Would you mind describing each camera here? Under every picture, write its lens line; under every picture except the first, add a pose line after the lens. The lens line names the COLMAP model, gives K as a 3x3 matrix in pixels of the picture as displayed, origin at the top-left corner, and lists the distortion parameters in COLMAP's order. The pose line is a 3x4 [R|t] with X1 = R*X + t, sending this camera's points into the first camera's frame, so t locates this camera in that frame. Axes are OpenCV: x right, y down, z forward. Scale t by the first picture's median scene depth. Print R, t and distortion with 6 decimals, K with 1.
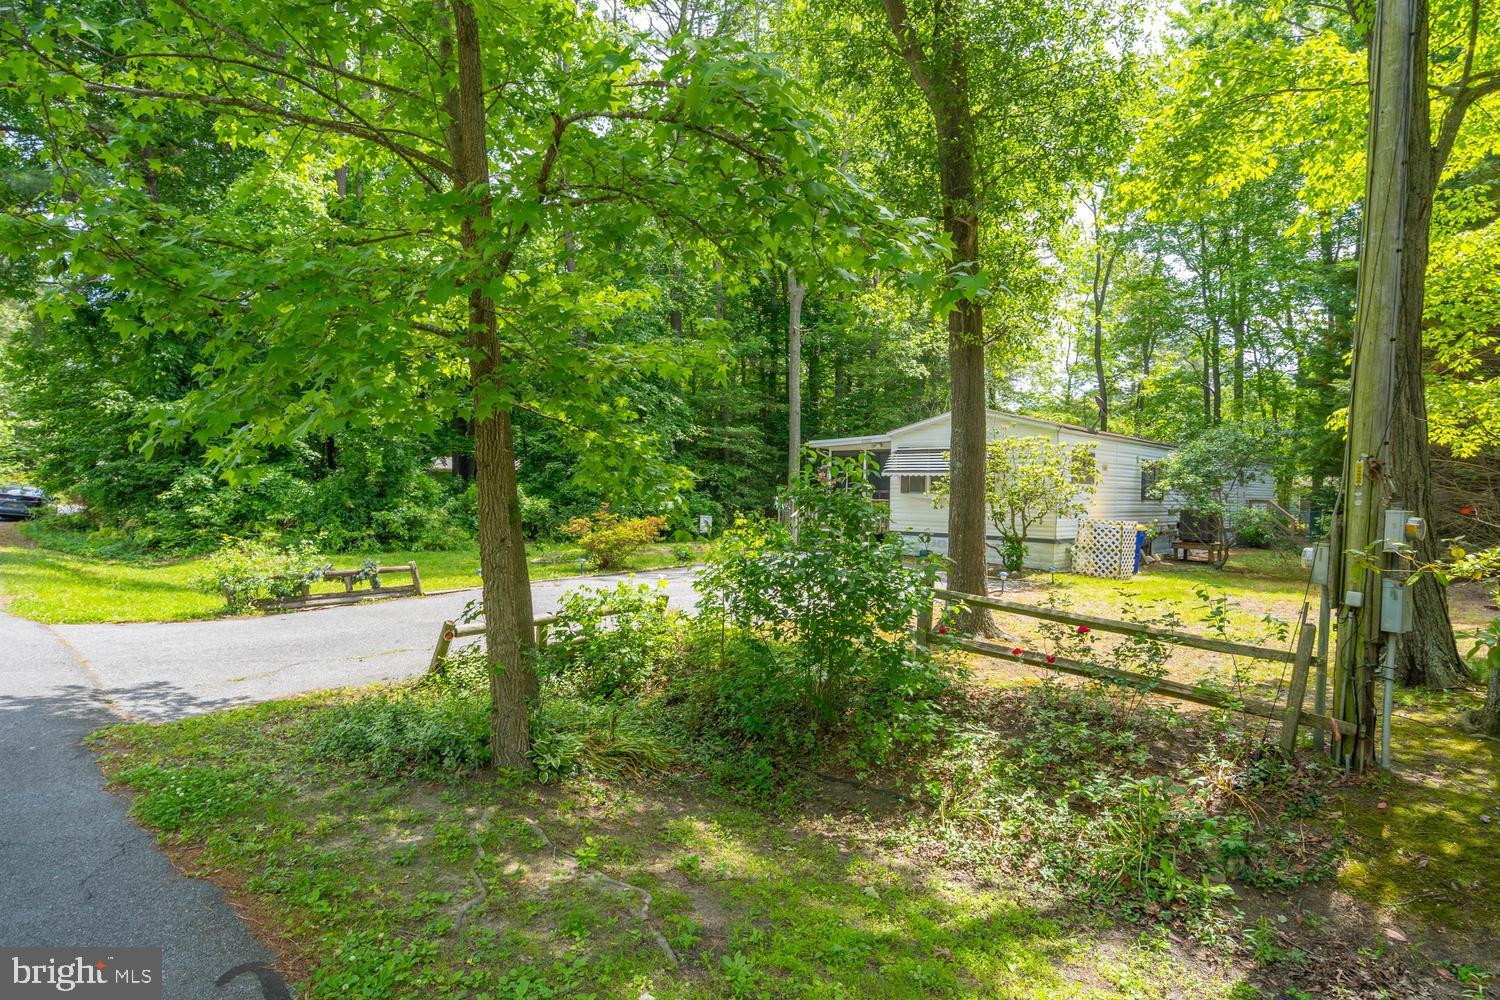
lens RADIAL K [[834.6, 0, 750.0], [0, 834.6, 500.0], [0, 0, 1]] dist [0.001838, -0.000294]
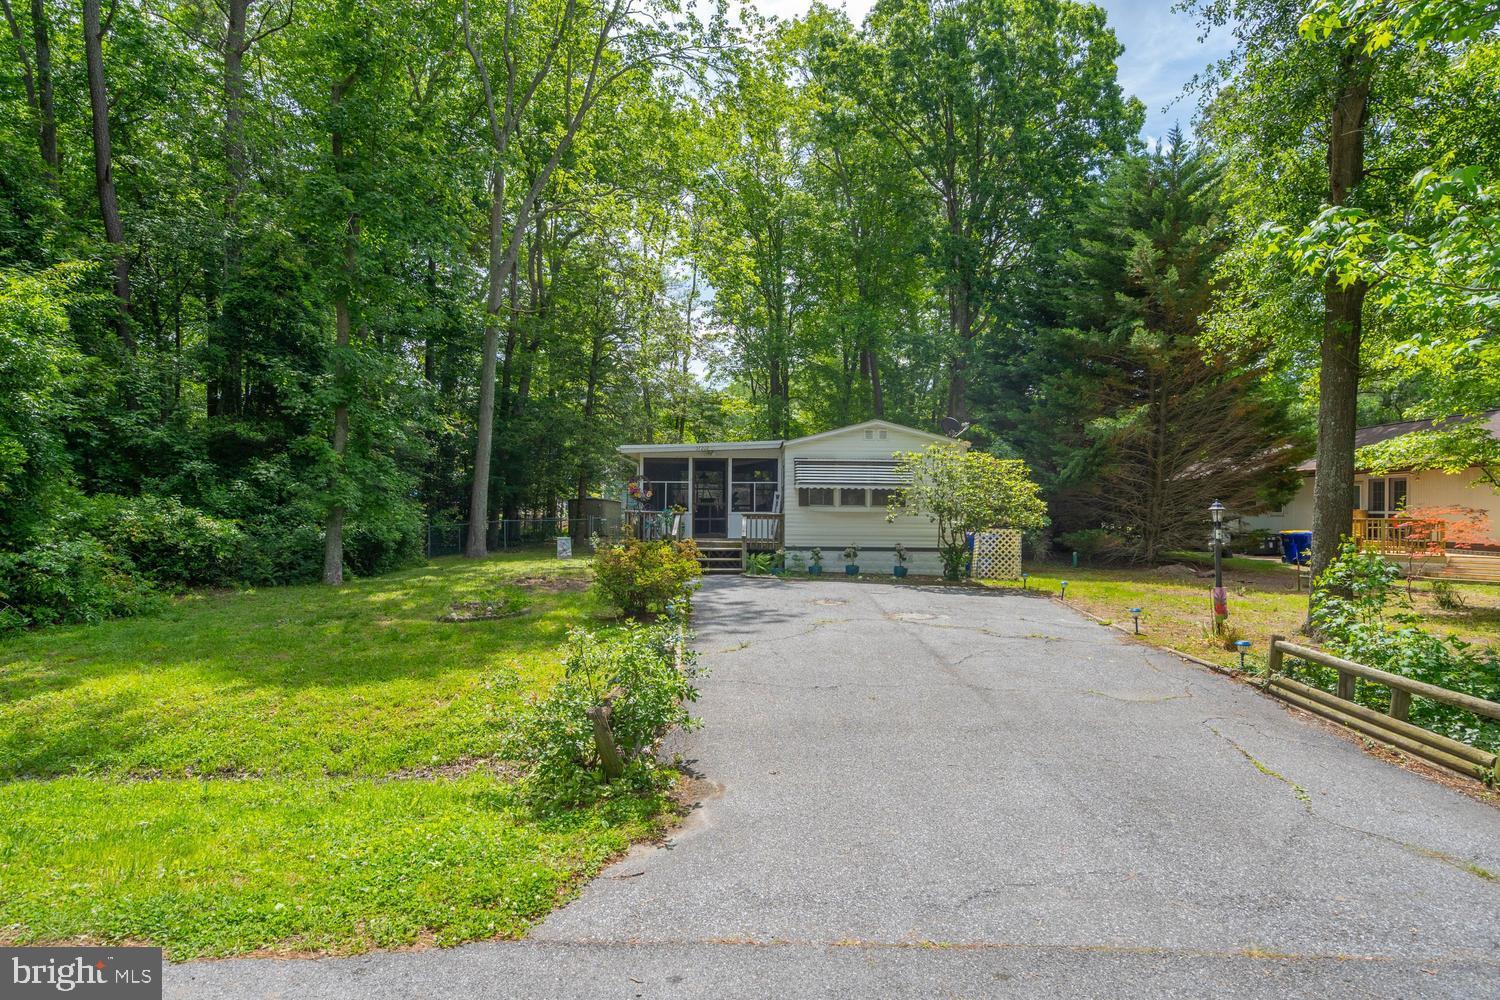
lens RADIAL K [[834.6, 0, 750.0], [0, 834.6, 500.0], [0, 0, 1]] dist [0.001838, -0.000294]
pose [[0.730334, -0.005261, 0.683070, -0.477878], [0.010159, 0.999943, -0.003160, -0.012282], [-0.683015, 0.009247, 0.730346, 0.328355]]
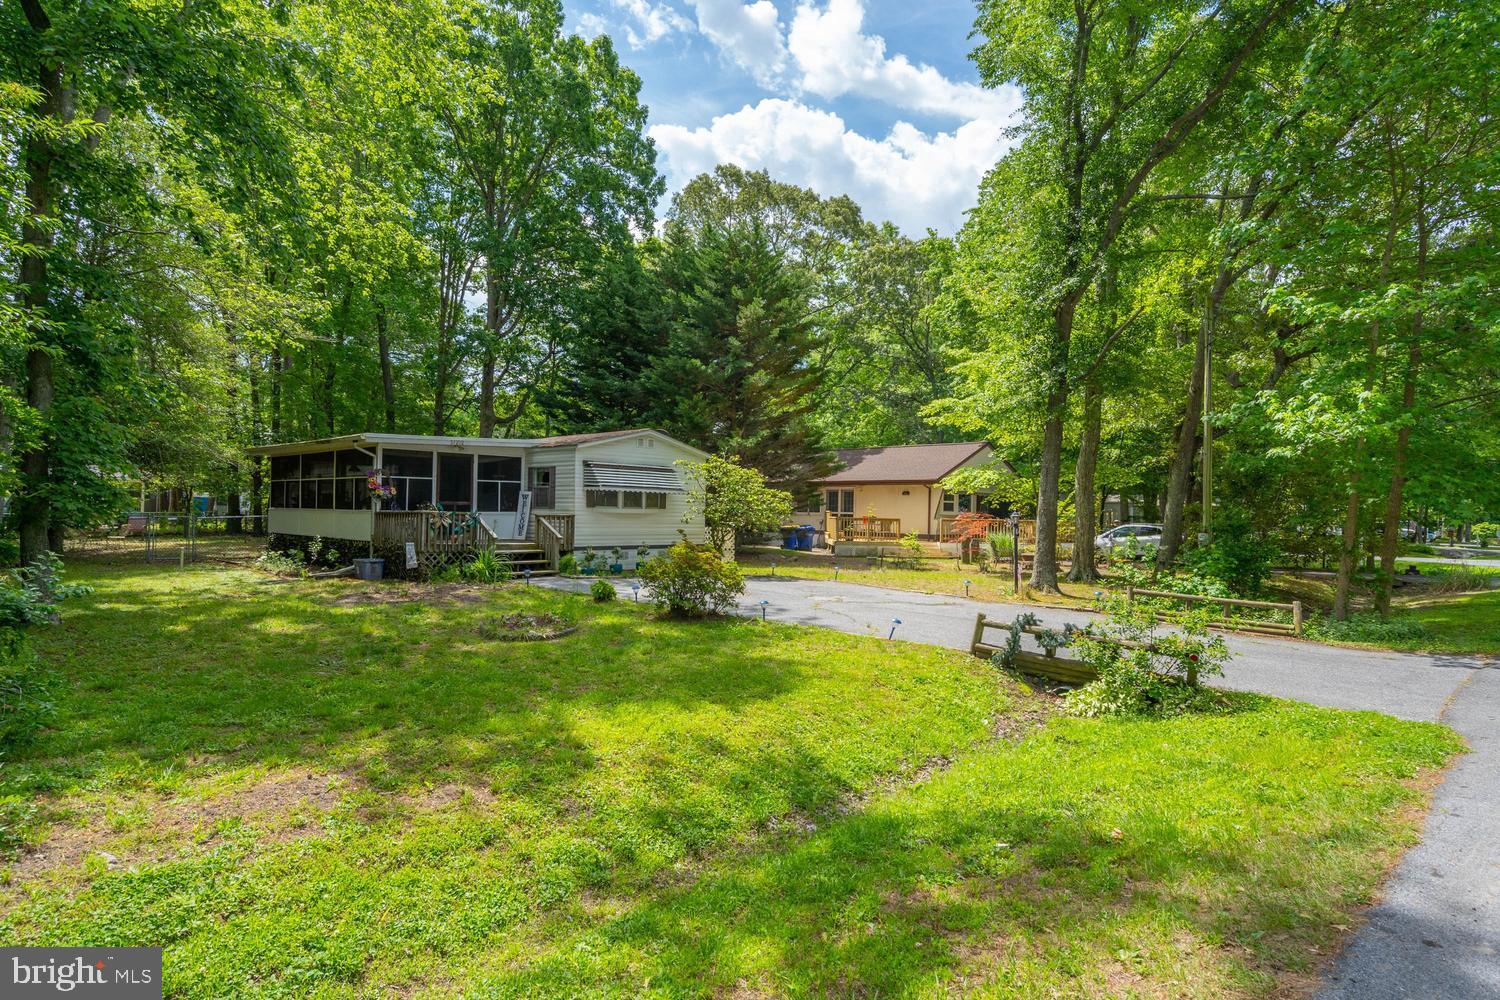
lens RADIAL K [[834.6, 0, 750.0], [0, 834.6, 500.0], [0, 0, 1]] dist [0.001838, -0.000294]
pose [[0.013501, 0.000609, 0.999909, -0.739447], [-0.006022, 0.999982, -0.000528, -0.015931], [-0.999891, -0.006015, 0.013505, 0.754520]]
